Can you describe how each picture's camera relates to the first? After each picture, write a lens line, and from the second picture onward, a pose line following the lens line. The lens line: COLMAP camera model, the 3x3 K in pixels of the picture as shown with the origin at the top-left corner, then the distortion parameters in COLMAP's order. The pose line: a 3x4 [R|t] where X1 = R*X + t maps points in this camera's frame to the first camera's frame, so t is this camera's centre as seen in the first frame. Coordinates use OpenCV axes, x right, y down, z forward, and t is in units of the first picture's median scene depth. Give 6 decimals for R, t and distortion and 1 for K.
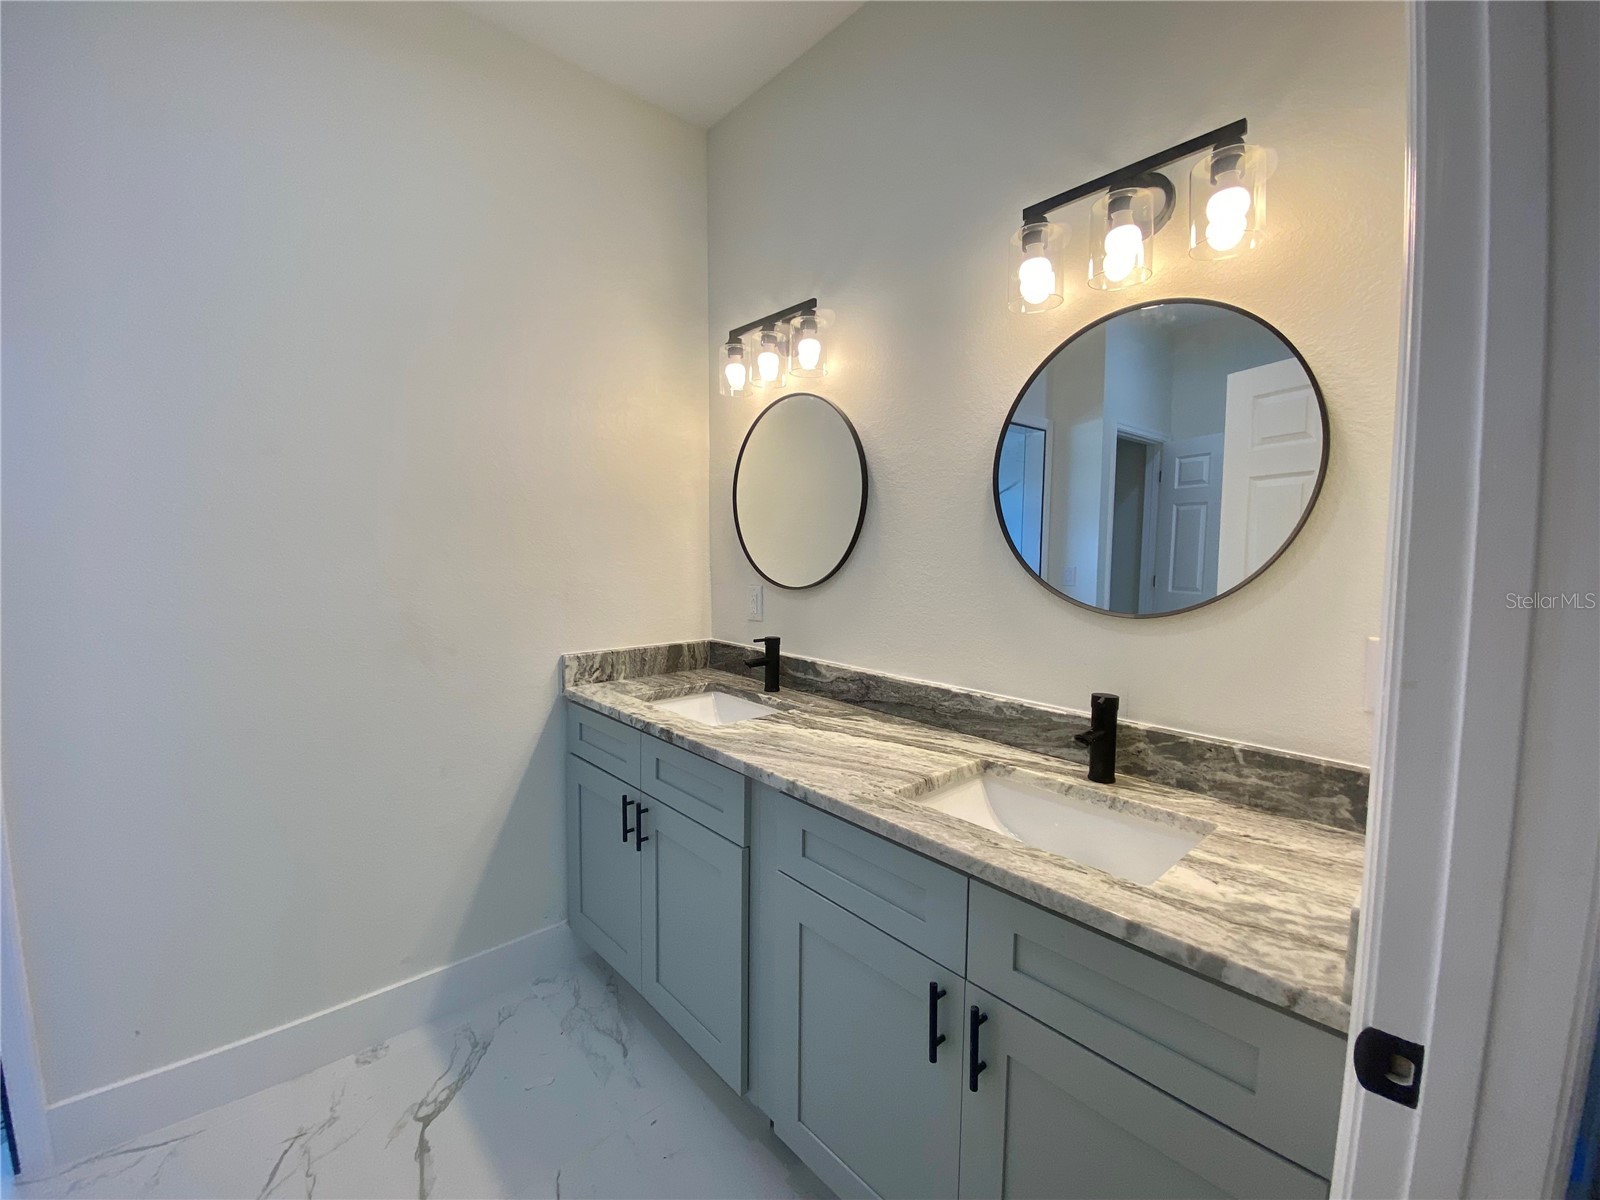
lens RADIAL K [[657.0, 0, 803.4], [0, 657.0, 596.0], [0, 0, 1]] dist [0.006891, -0.001080]
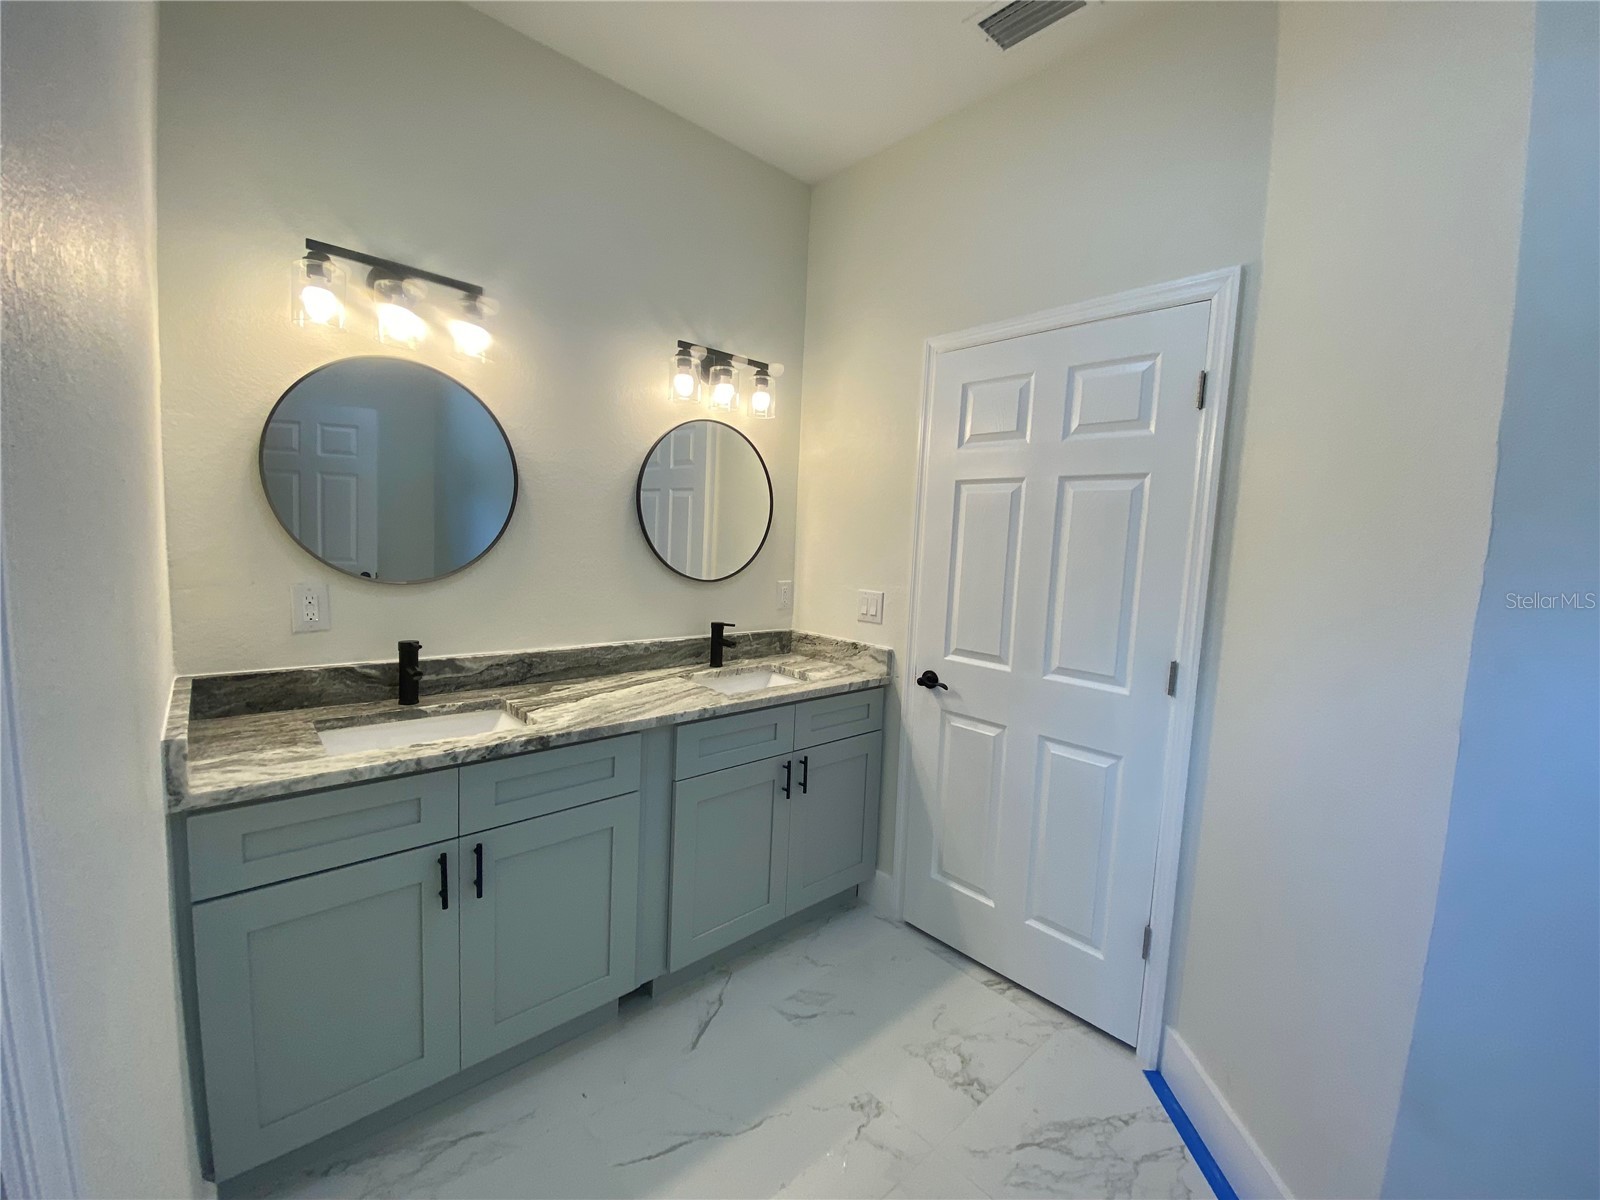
lens RADIAL K [[657.0, 0, 802.8], [0, 657.0, 602.3], [0, 0, 1]] dist [0.006891, -0.001080]
pose [[-0.029037, -0.108933, 0.993625, -1.169731], [0.025194, 0.993648, 0.109672, -0.090750], [-0.999261, 0.028218, -0.026108, 0.640568]]
